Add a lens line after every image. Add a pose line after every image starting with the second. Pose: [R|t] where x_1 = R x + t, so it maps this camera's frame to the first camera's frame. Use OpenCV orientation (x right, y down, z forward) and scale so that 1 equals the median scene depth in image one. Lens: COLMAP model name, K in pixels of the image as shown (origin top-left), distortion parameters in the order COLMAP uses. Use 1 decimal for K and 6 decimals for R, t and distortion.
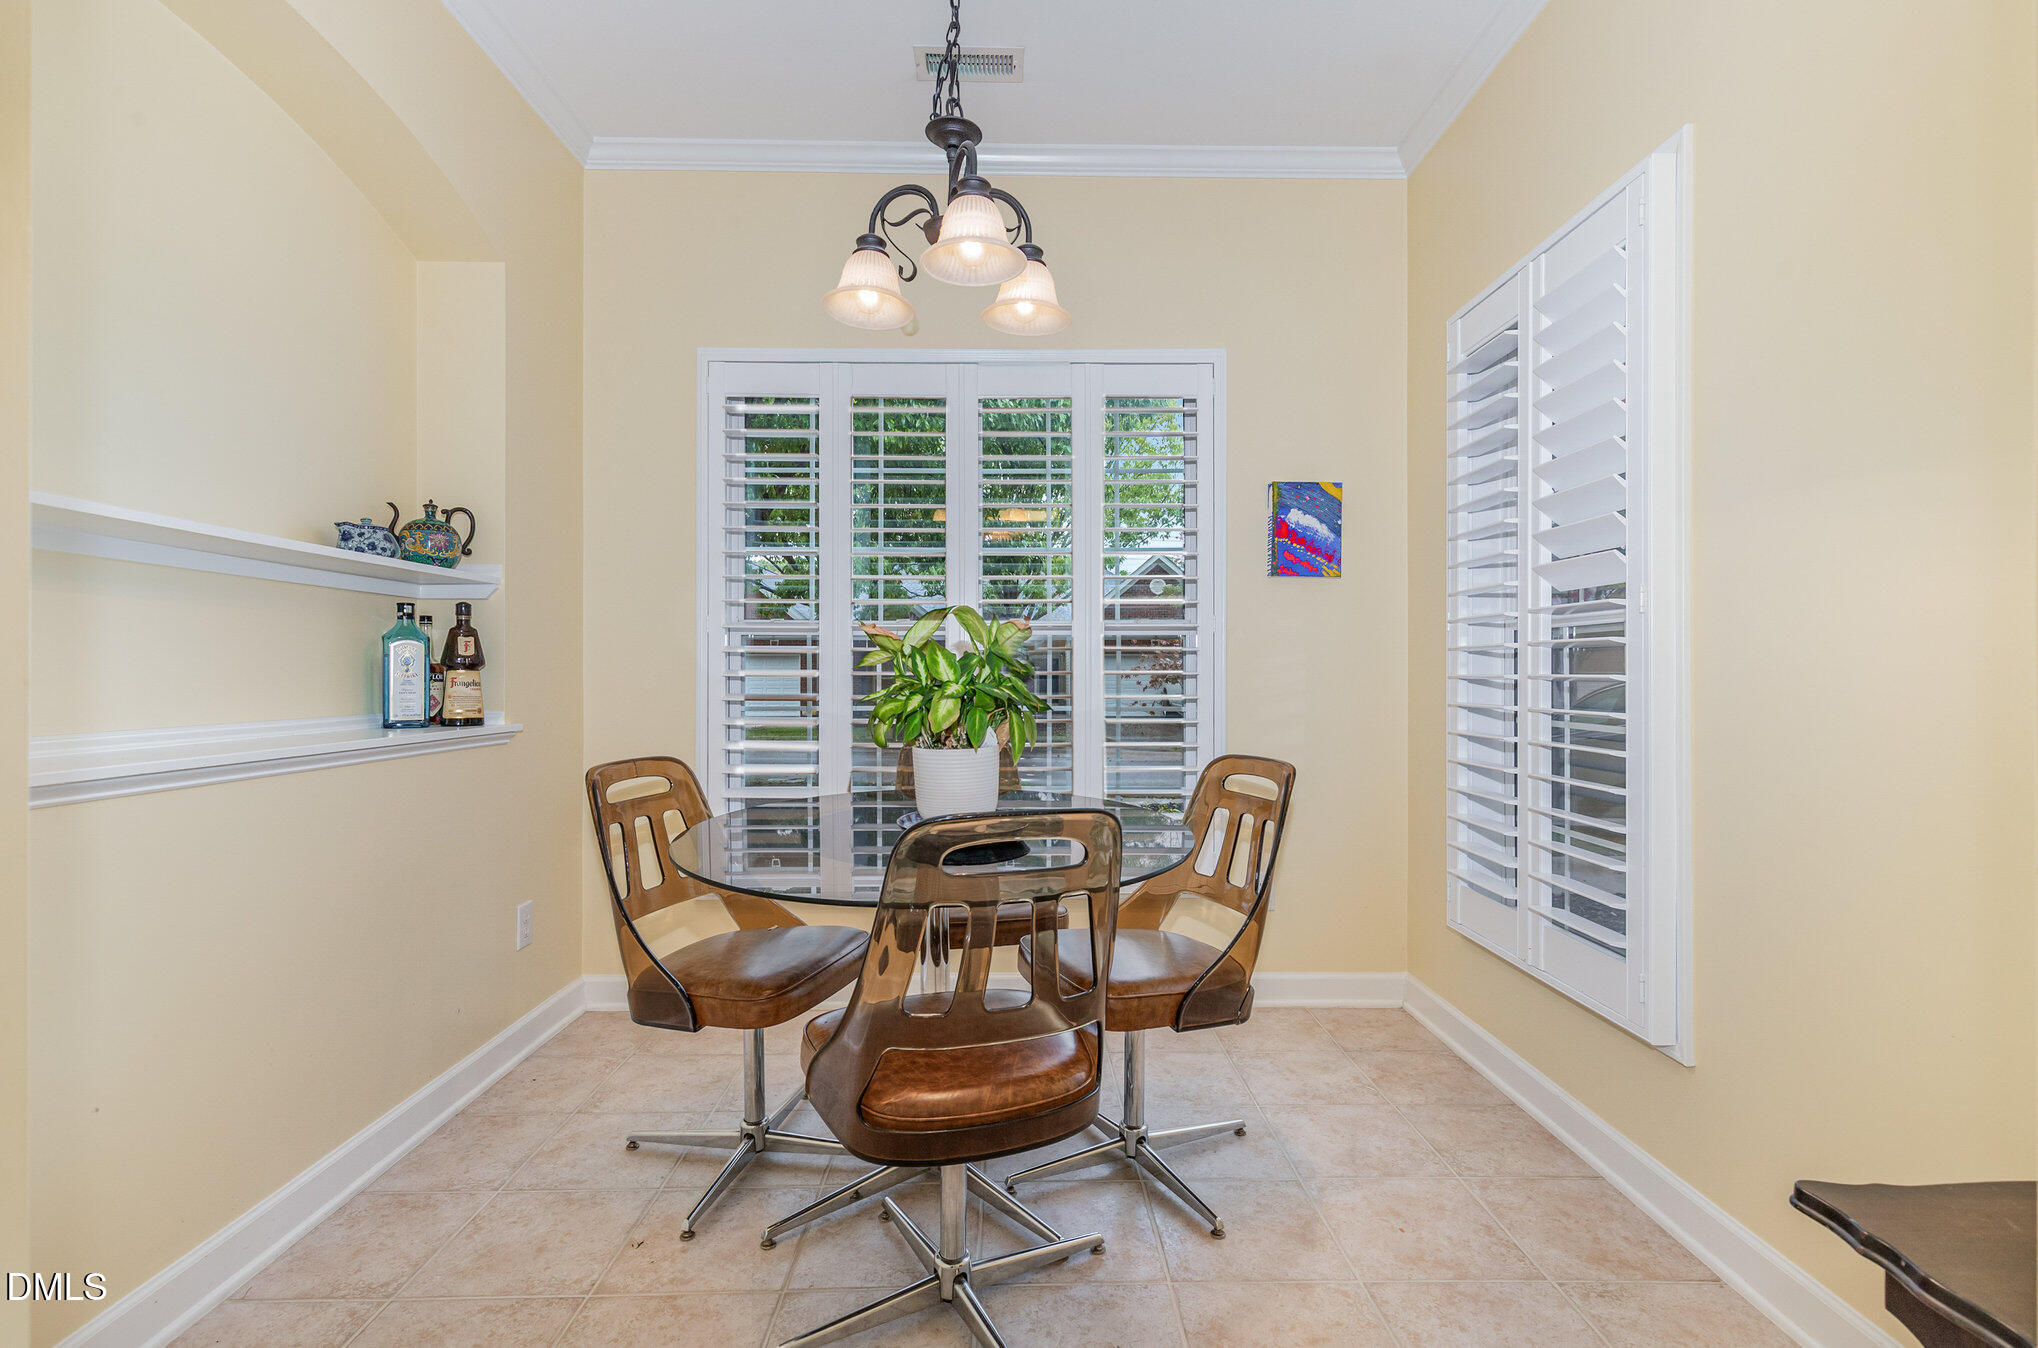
lens RADIAL K [[943.7, 0, 1019.0], [0, 943.7, 674.0], [0, 0, 1]] dist [-0.053868, 0.000108]
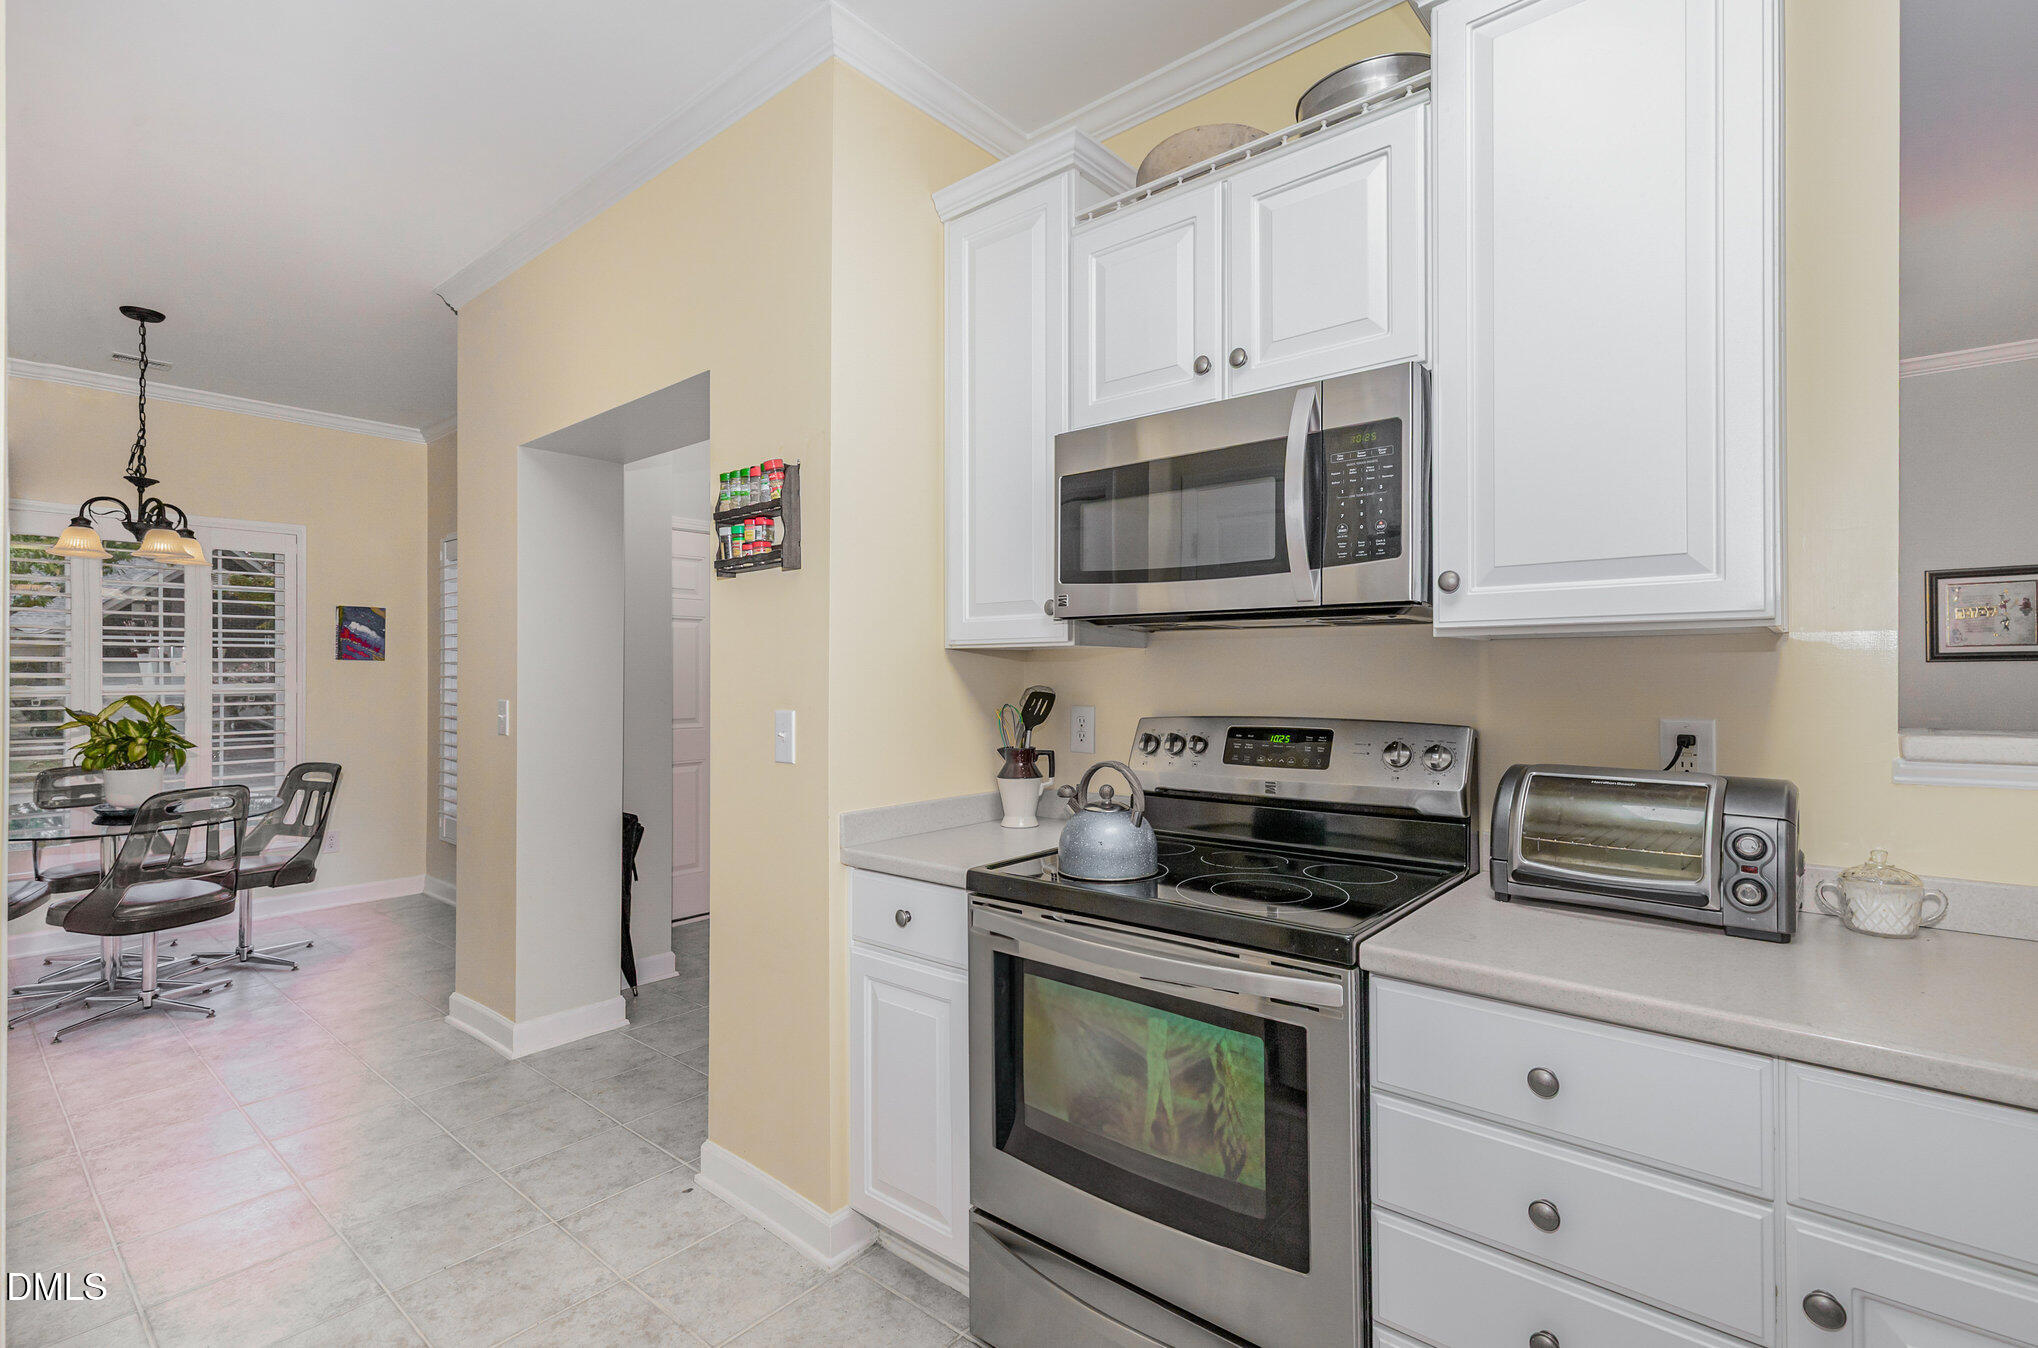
lens RADIAL K [[932.3, 0, 1019.0], [0, 932.3, 674.0], [0, 0, 1]] dist [0.003455, 0.000725]
pose [[0.658803, -0.000097, 0.752315, -0.288584], [-0.001881, 0.999997, 0.001776, -0.117088], [-0.752313, -0.002585, 0.658801, -1.555967]]
